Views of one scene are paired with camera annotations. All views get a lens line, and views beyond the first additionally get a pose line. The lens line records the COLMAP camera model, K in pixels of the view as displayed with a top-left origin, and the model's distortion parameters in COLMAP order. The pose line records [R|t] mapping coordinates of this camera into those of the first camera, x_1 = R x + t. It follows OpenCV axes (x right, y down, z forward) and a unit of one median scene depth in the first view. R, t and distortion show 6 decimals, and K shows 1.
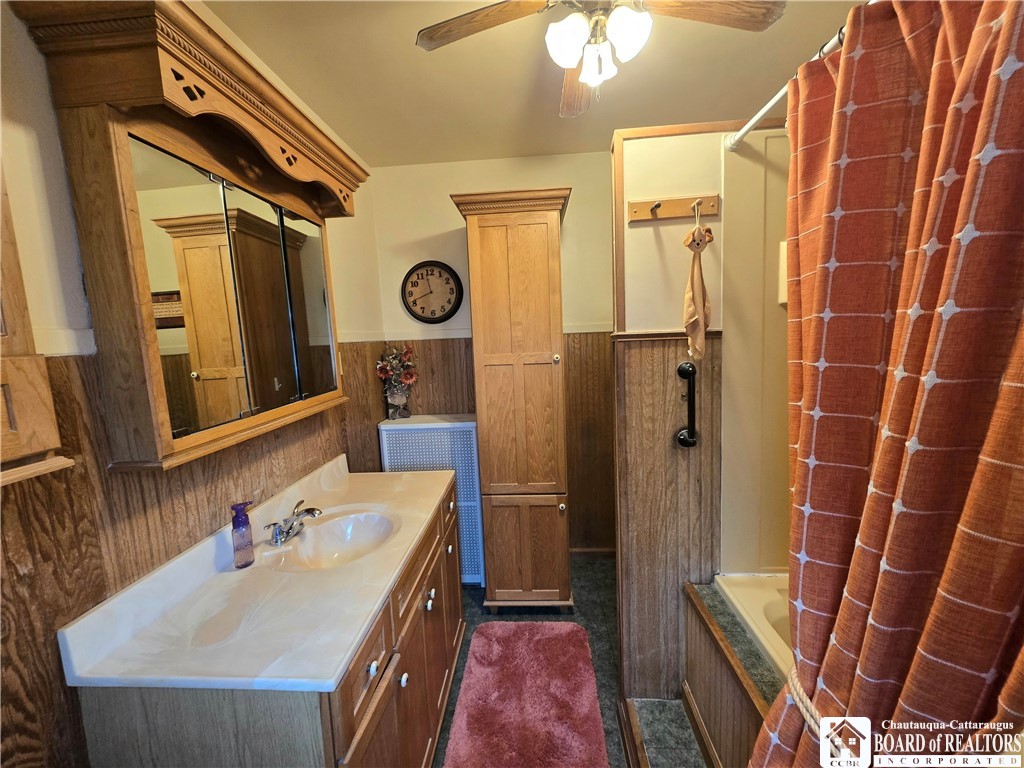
lens RADIAL K [[416.8, 0, 510.4], [0, 416.8, 381.8], [0, 0, 1]] dist [-0.000897, -0.000188]
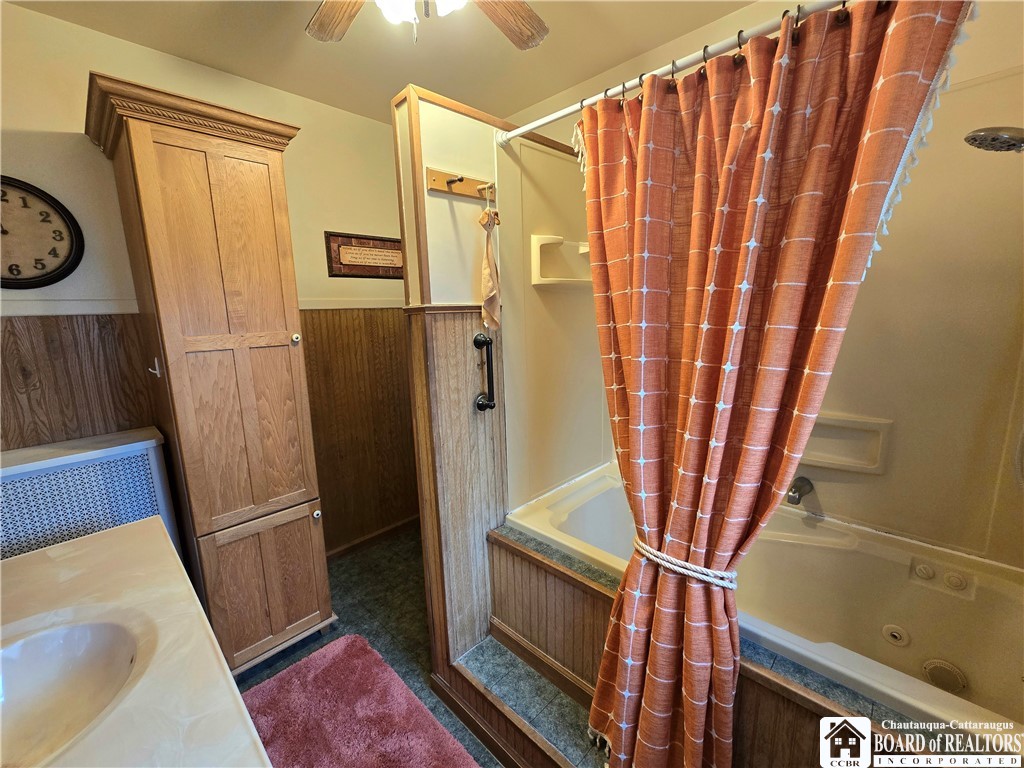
lens RADIAL K [[416.8, 0, 510.4], [0, 416.8, 381.8], [0, 0, 1]] dist [-0.000897, -0.000188]
pose [[0.654001, -0.109033, 0.748595, -0.339927], [0.083633, 0.993914, 0.071699, 0.006499], [-0.751857, 0.015716, 0.659139, 0.213005]]
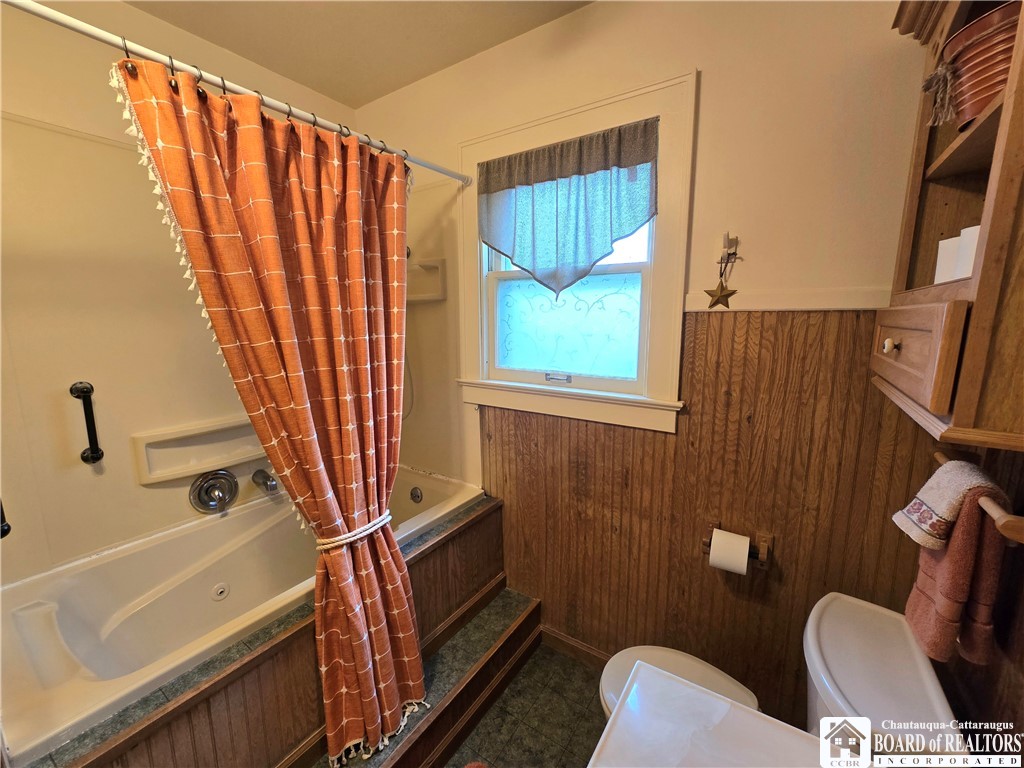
lens RADIAL K [[416.8, 0, 510.4], [0, 416.8, 381.8], [0, 0, 1]] dist [-0.000897, -0.000188]
pose [[-0.860378, -0.031740, 0.508666, -0.357204], [0.098318, 0.968975, 0.226762, -0.084529], [-0.500082, 0.245112, -0.830565, 1.008413]]
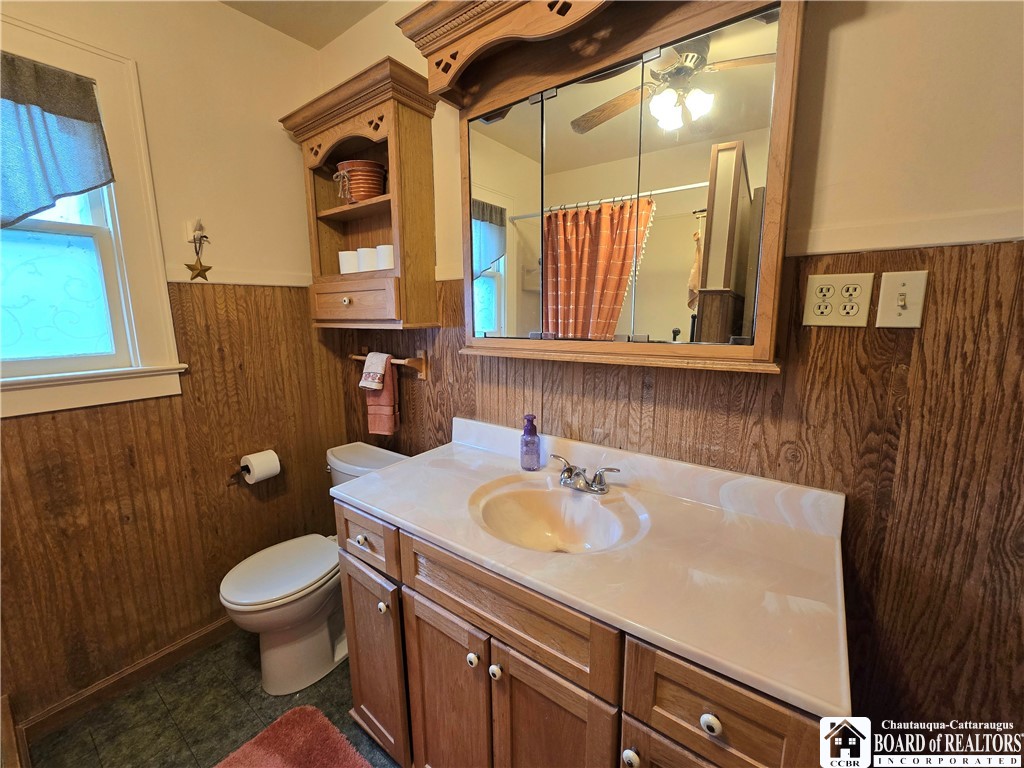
lens RADIAL K [[416.8, 0, 510.4], [0, 416.8, 381.8], [0, 0, 1]] dist [-0.000897, -0.000188]
pose [[-0.547358, 0.192750, -0.814400, 0.229823], [-0.059568, 0.961675, 0.267642, -0.074764], [0.834776, 0.195008, -0.514899, 1.296999]]
